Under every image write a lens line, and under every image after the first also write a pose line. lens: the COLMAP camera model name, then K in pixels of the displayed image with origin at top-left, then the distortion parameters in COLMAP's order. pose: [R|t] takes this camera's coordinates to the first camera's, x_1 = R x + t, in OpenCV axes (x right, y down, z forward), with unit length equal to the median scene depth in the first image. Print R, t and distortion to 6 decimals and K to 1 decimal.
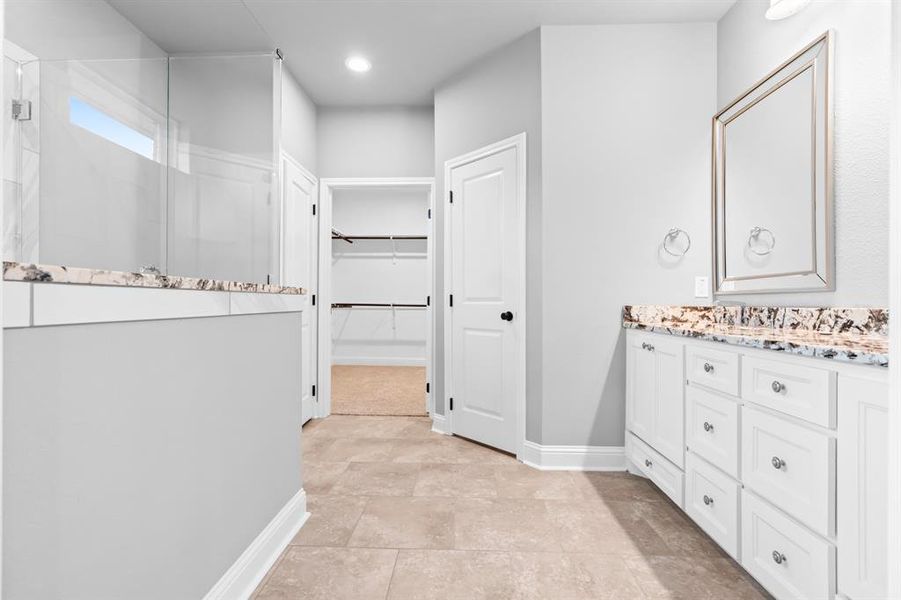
lens RADIAL K [[413.9, 0, 451.4], [0, 413.9, 302.9], [0, 0, 1]] dist [-0.002940, 0.000581]
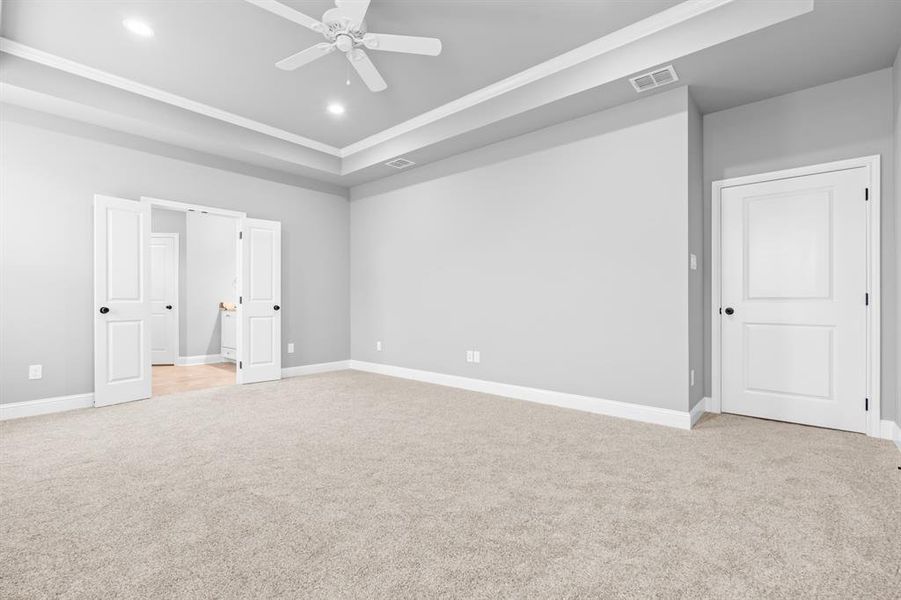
lens RADIAL K [[406.0, 0, 449.3], [0, 406.0, 301.5], [0, 0, 1]] dist [-0.004006, 0.000847]
pose [[0.610794, -0.003697, 0.791781, -0.766996], [0.002264, 0.999993, 0.002922, -0.004649], [-0.791786, 0.000008, 0.610798, -1.803108]]
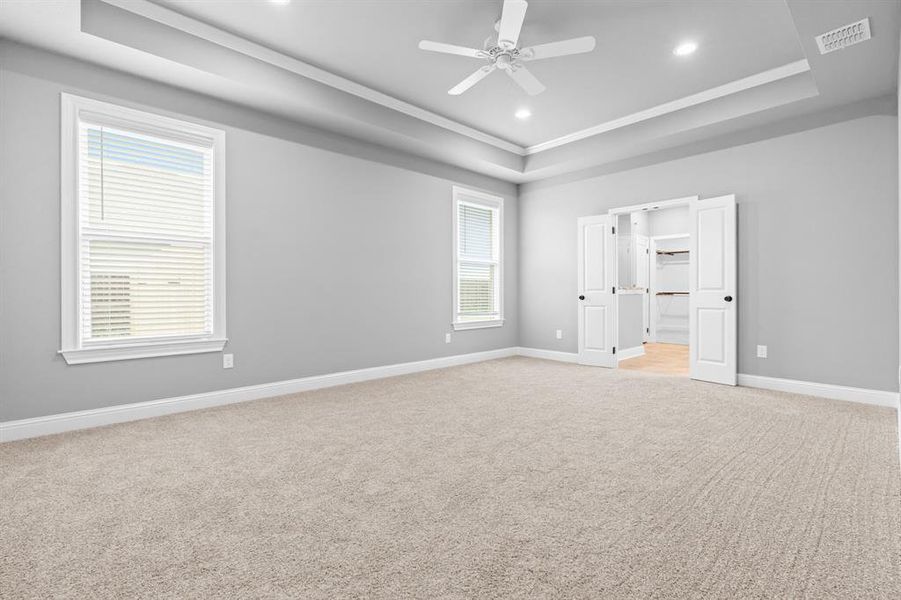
lens RADIAL K [[403.1, 0, 438.4], [0, 403.1, 294.0], [0, 0, 1]] dist [-0.000589, 0.000195]
pose [[0.707583, -0.001690, -0.706629, 0.584837], [0.004923, 0.999985, 0.002538, 0.000753], [0.706613, -0.005274, 0.707580, -1.918274]]
